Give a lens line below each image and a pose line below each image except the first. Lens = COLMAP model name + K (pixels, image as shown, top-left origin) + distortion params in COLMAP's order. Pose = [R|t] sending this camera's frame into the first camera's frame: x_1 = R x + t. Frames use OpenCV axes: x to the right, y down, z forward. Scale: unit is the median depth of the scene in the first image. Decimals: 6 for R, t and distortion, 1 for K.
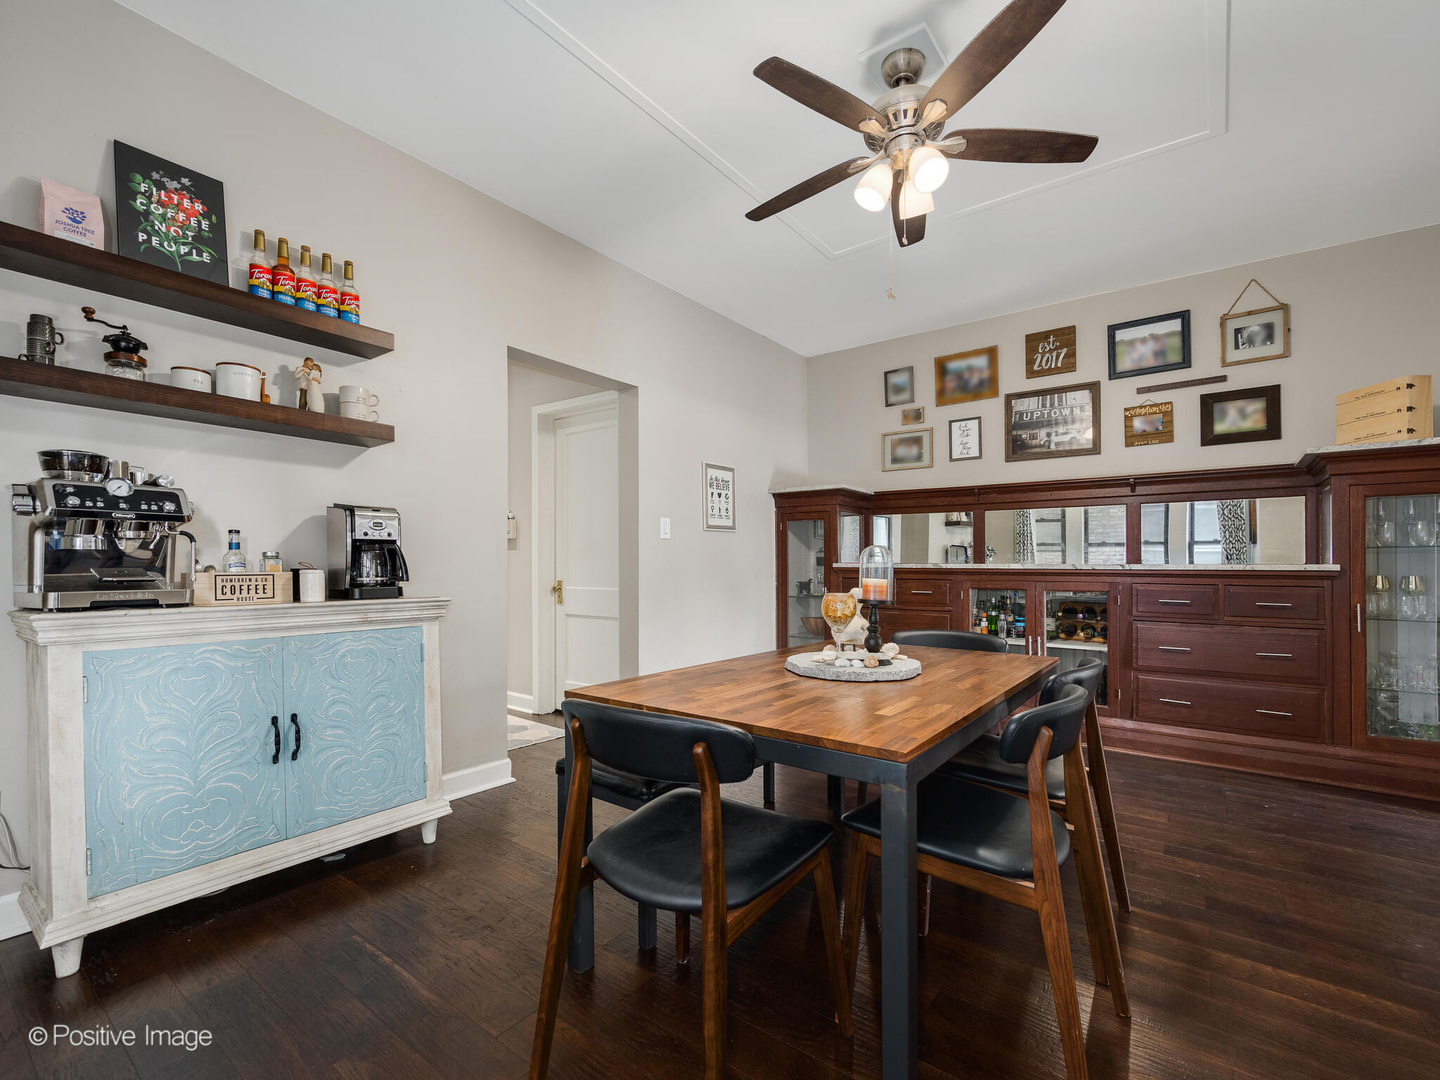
lens RADIAL K [[649.0, 0, 715.0], [0, 649.0, 553.3], [0, 0, 1]] dist [0.001528, 0.000552]
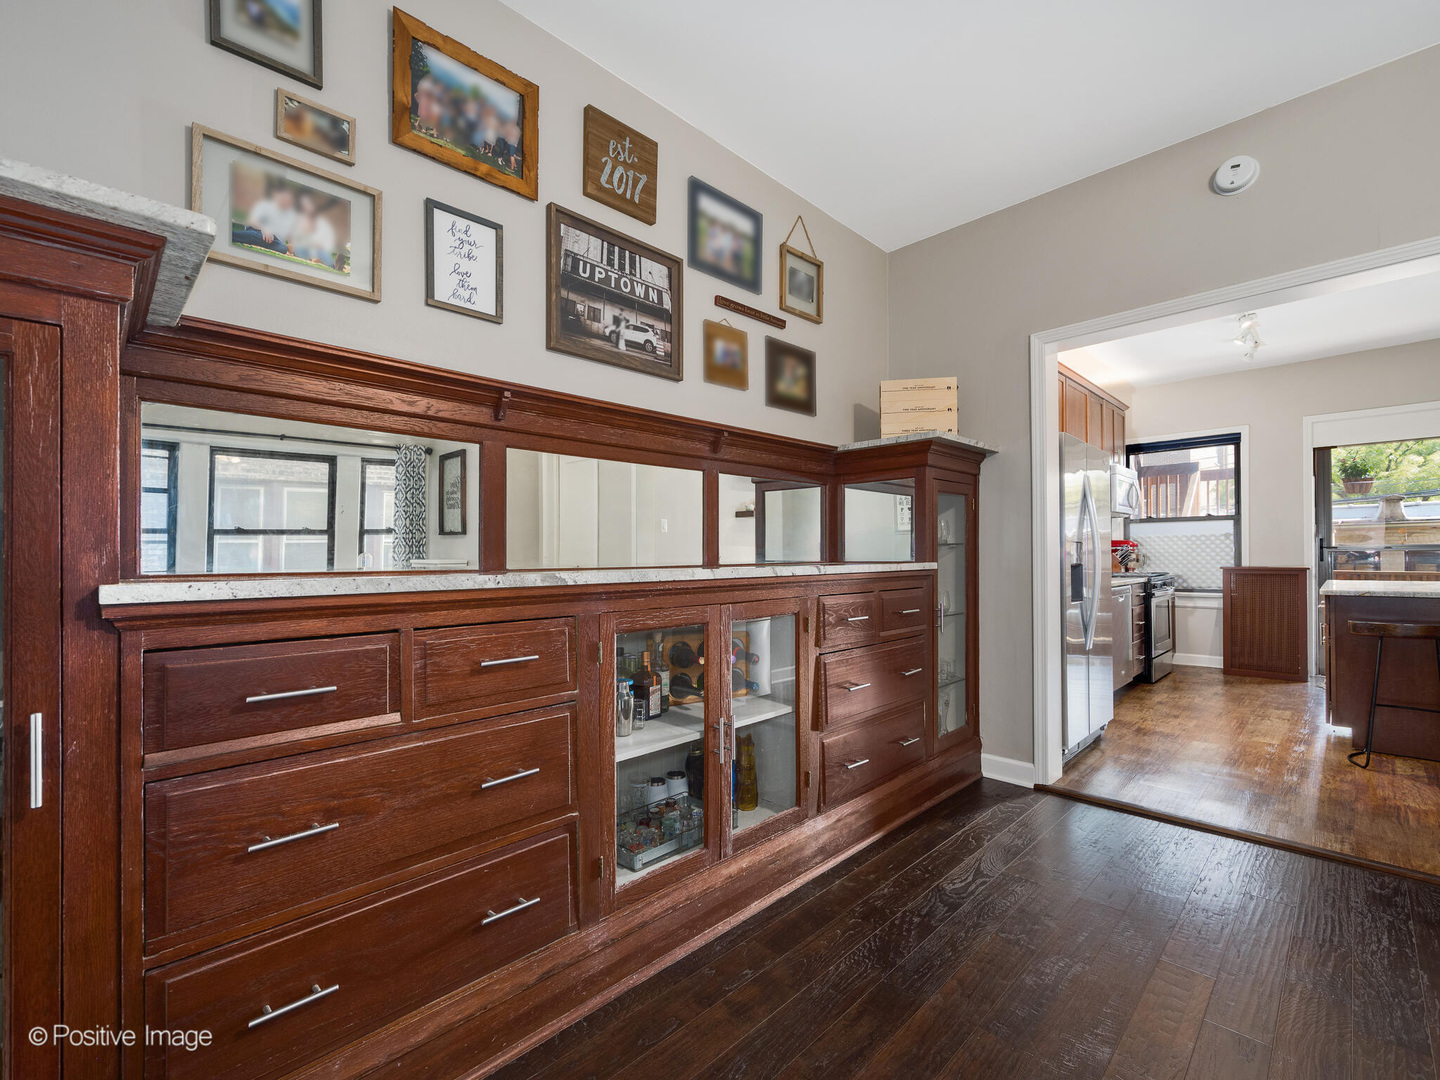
lens RADIAL K [[649.0, 0, 716.2], [0, 649.0, 542.3], [0, 0, 1]] dist [0.001528, 0.000552]
pose [[0.130011, 0.015019, 0.991399, 0.005294], [-0.010089, 0.999854, -0.013824, 0.003142], [-0.991461, -0.008205, 0.130143, 0.857038]]
